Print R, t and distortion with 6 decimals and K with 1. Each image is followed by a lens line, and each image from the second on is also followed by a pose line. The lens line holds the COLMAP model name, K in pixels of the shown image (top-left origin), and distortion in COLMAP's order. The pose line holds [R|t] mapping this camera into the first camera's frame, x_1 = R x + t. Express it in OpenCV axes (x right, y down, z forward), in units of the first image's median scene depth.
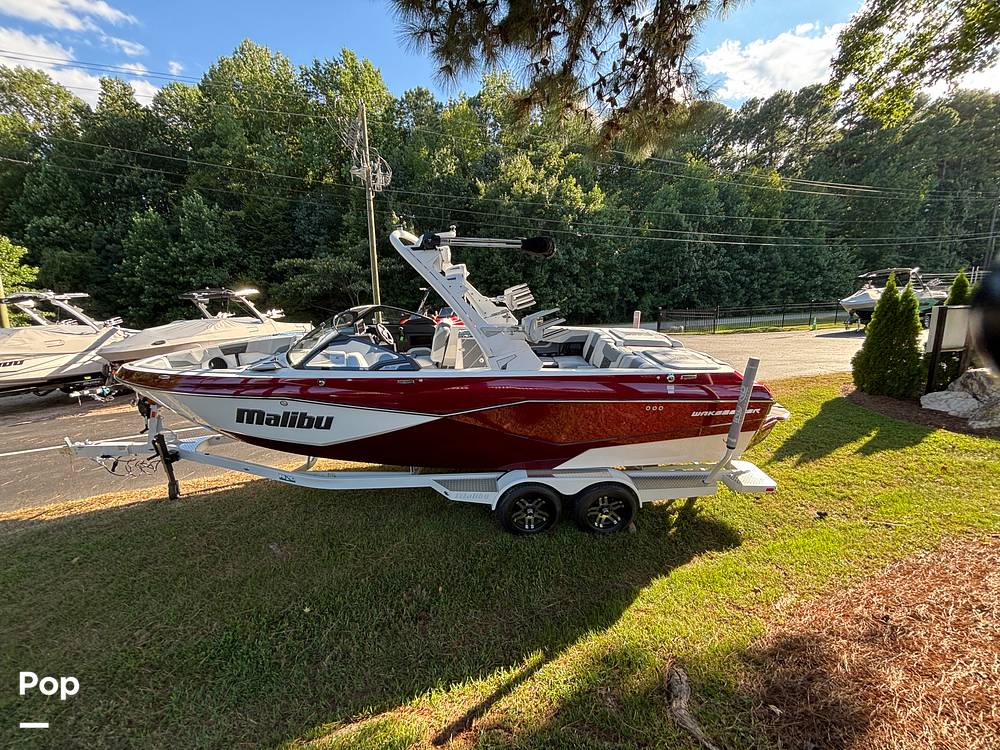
lens RADIAL K [[409.3, 0, 500.0], [0, 409.3, 375.0], [0, 0, 1]] dist [0.000488, 0.000430]
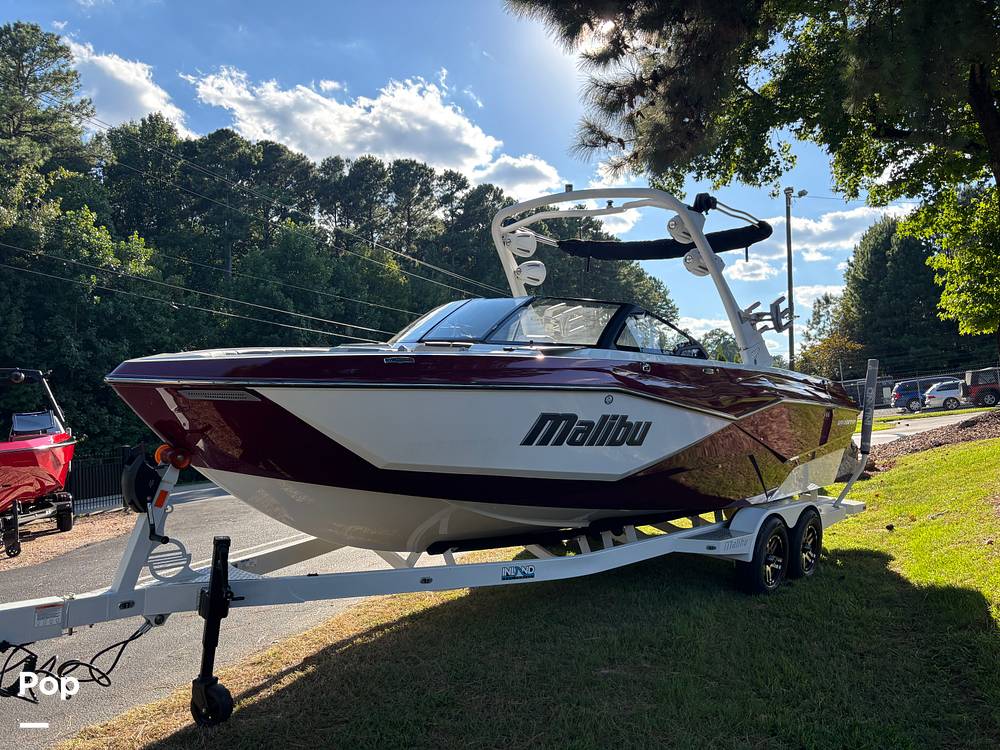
lens RADIAL K [[762.3, 0, 506.4], [0, 762.3, 375.5], [0, 0, 1]] dist [0.043824, -0.057537]
pose [[0.710786, 0.034311, 0.702571, -0.126015], [0.167254, 0.961920, -0.216186, 0.022454], [-0.683235, 0.271170, 0.677980, 0.026999]]
